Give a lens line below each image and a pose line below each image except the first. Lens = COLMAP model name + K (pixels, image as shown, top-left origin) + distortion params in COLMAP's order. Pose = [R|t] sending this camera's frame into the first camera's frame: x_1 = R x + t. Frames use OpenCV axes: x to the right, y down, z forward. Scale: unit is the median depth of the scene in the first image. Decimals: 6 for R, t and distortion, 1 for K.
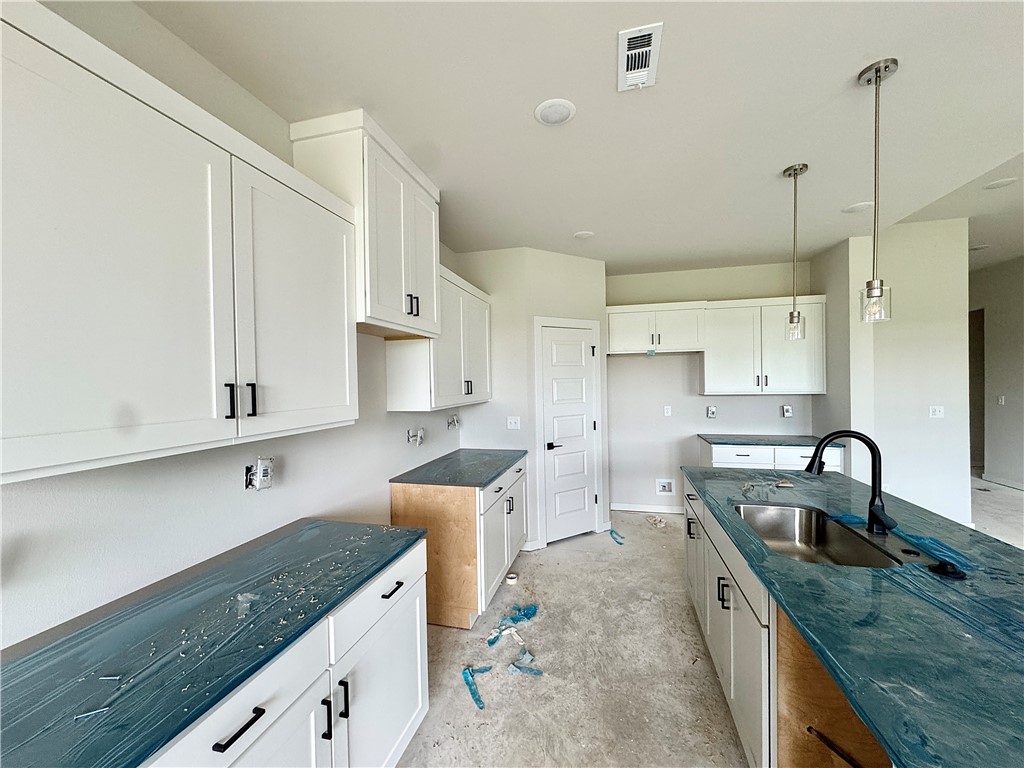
lens RADIAL K [[408.7, 0, 513.5], [0, 408.7, 382.4], [0, 0, 1]] dist [-0.004123, 0.000424]
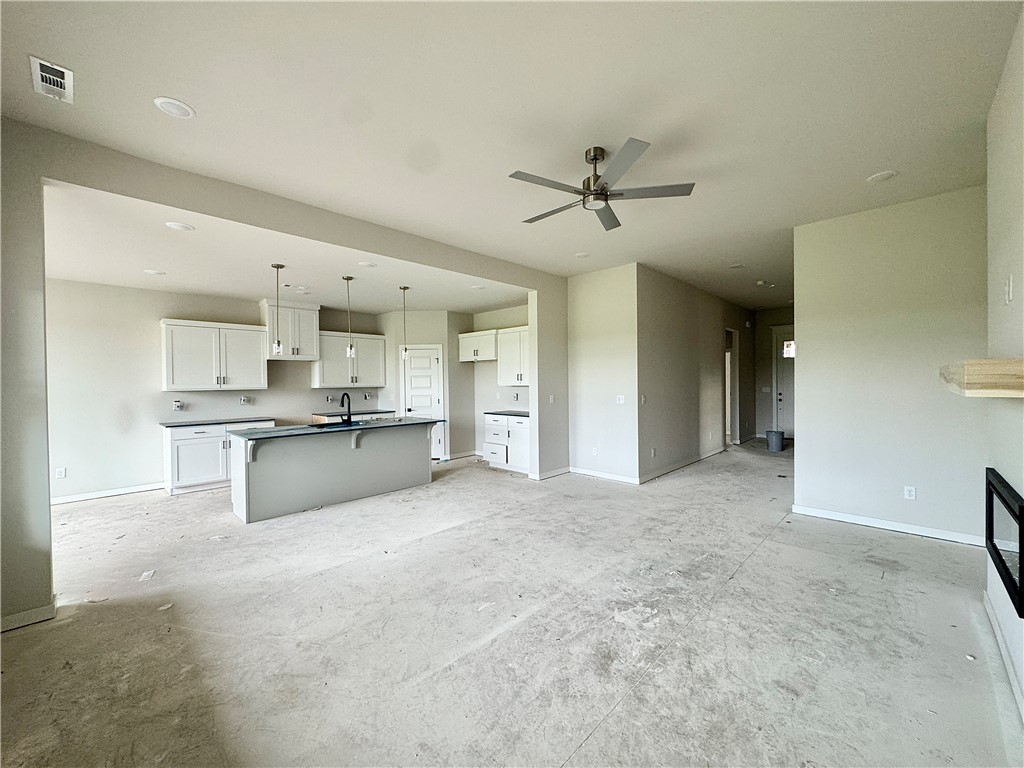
lens RADIAL K [[408.7, 0, 510.8], [0, 408.7, 384.1], [0, 0, 1]] dist [-0.004123, 0.000424]
pose [[0.865587, 0.010406, -0.500650, 1.495348], [-0.005185, 0.999917, 0.011819, 0.004127], [0.500731, -0.007635, 0.865569, -0.457795]]
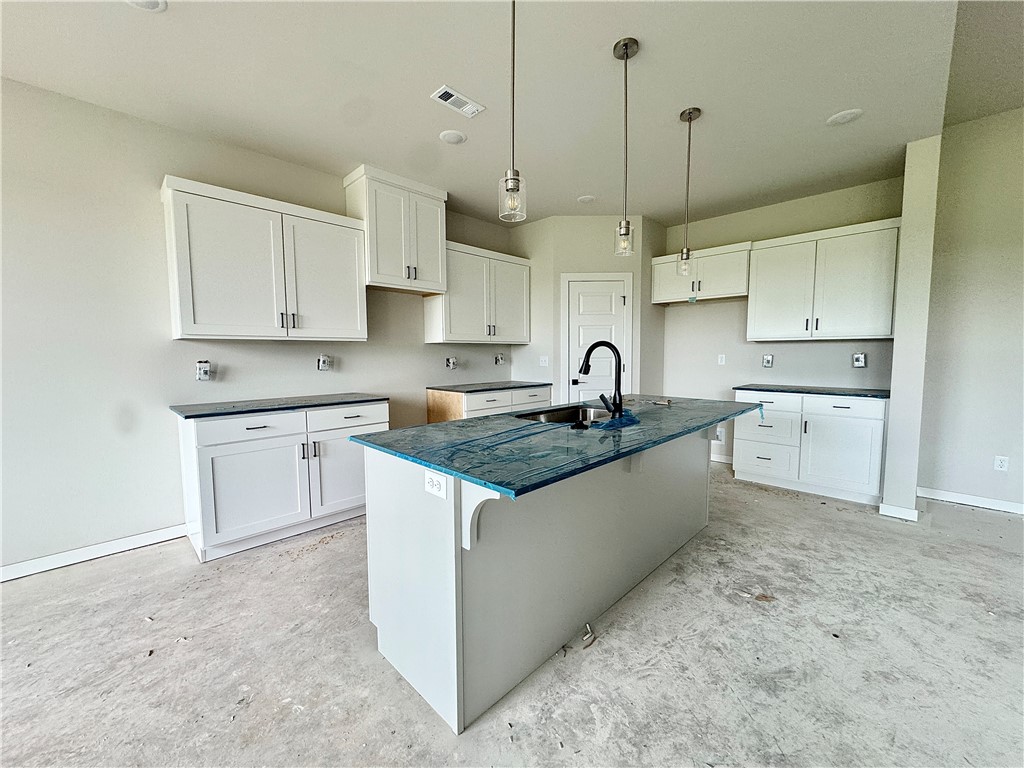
lens RADIAL K [[408.7, 0, 511.5], [0, 408.7, 382.5], [0, 0, 1]] dist [-0.004123, 0.000424]
pose [[0.862133, 0.049218, -0.504285, 0.534154], [-0.011541, 0.996920, 0.077569, 0.065947], [0.506550, -0.061055, 0.860046, -0.127582]]
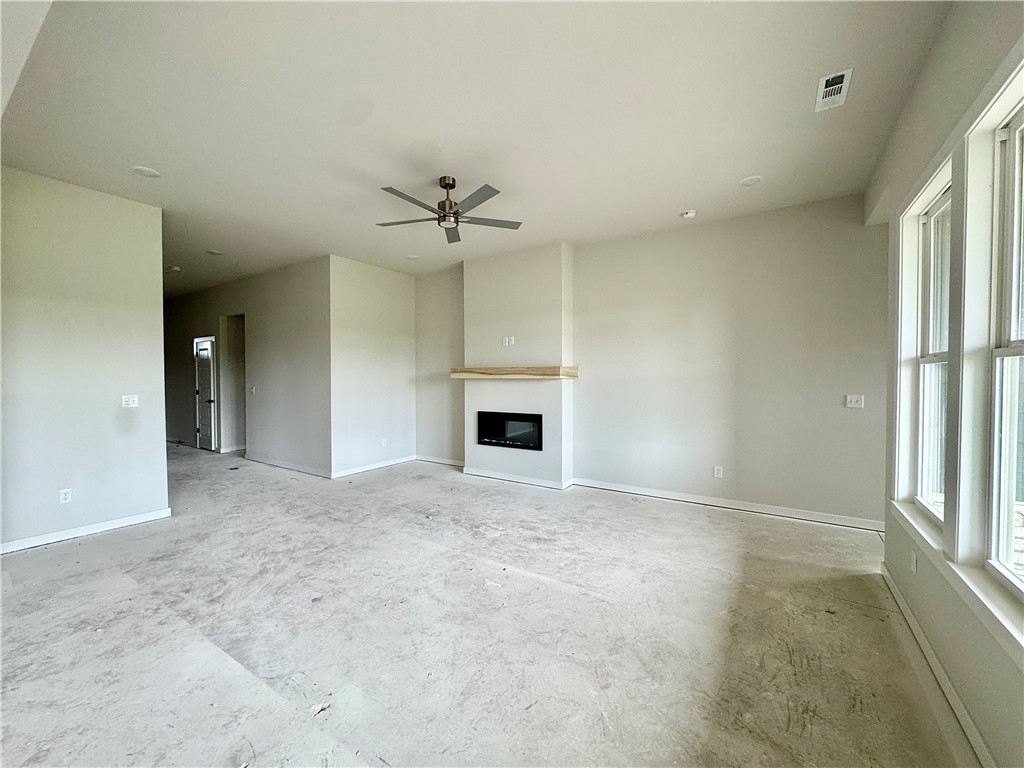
lens RADIAL K [[408.7, 0, 512.3], [0, 408.7, 385.9], [0, 0, 1]] dist [-0.004123, 0.000424]
pose [[0.323114, -0.007466, 0.946330, 0.450921], [0.000656, 0.999970, 0.007666, 0.031597], [-0.946360, -0.001856, 0.323110, -0.154232]]
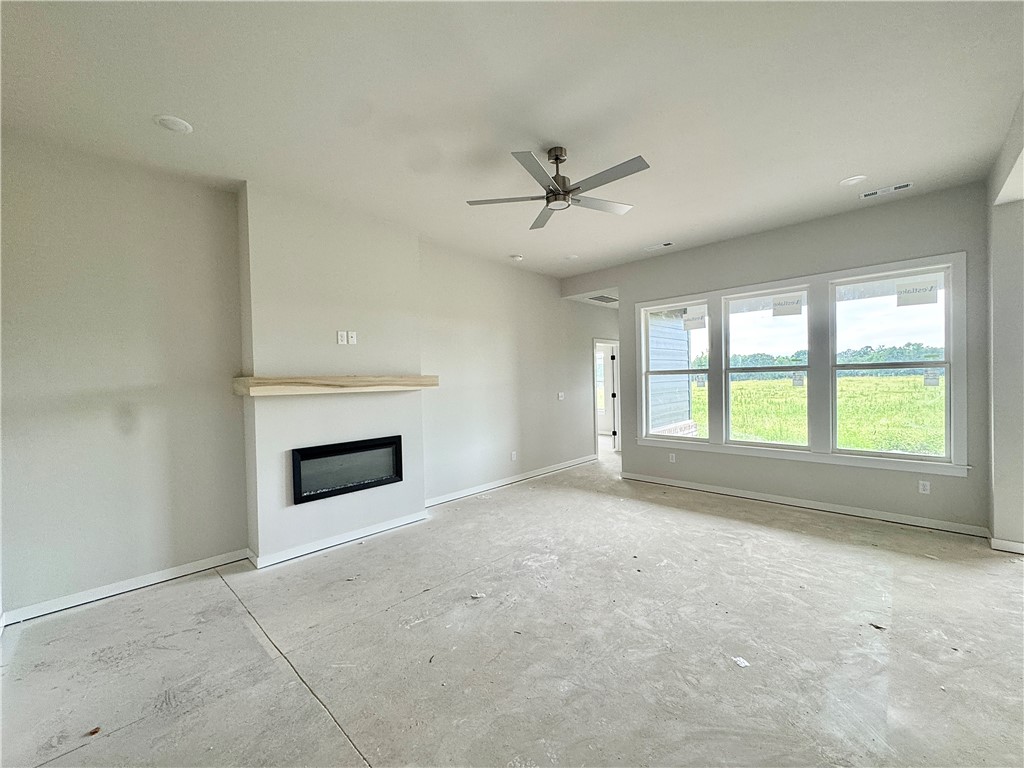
lens RADIAL K [[408.7, 0, 512.1], [0, 408.7, 388.0], [0, 0, 1]] dist [-0.004123, 0.000424]
pose [[-0.865721, 0.025977, 0.499853, 0.961376], [0.038950, 0.999120, 0.015535, 0.007023], [-0.499009, 0.032918, -0.865971, 0.966188]]
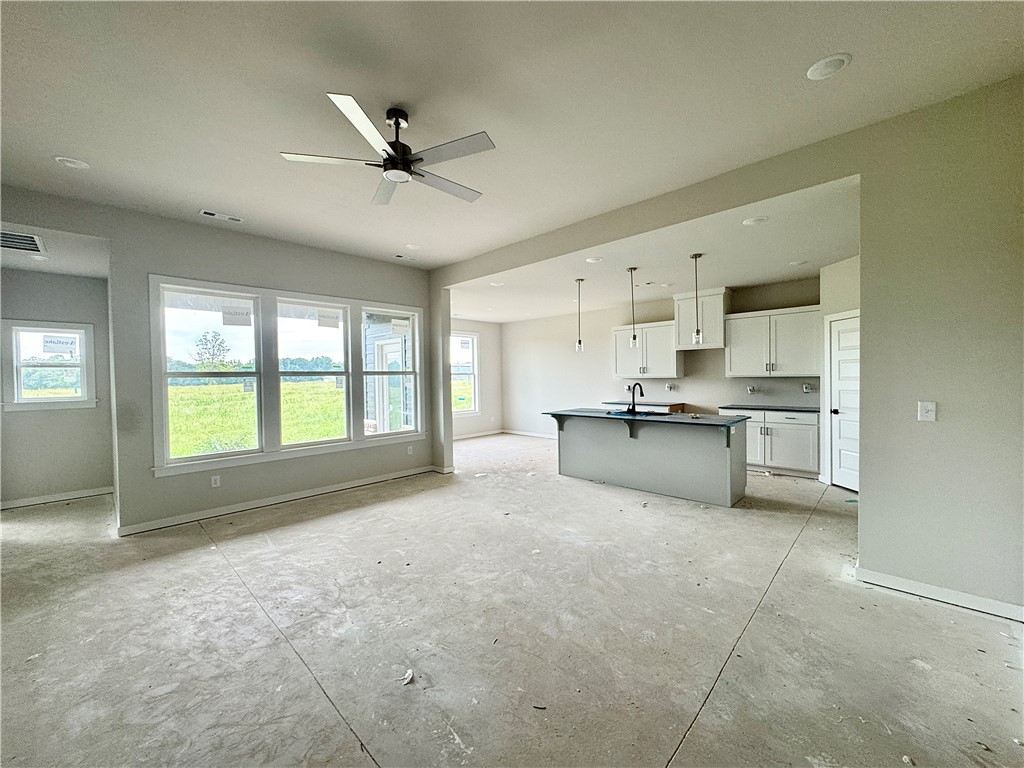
lens RADIAL K [[408.7, 0, 511.6], [0, 408.7, 385.4], [0, 0, 1]] dist [-0.004123, 0.000424]
pose [[-0.501879, 0.044079, -0.863814, 1.739702], [0.019998, 0.999025, 0.039360, -0.001565], [0.864707, 0.002479, -0.502271, 0.754556]]
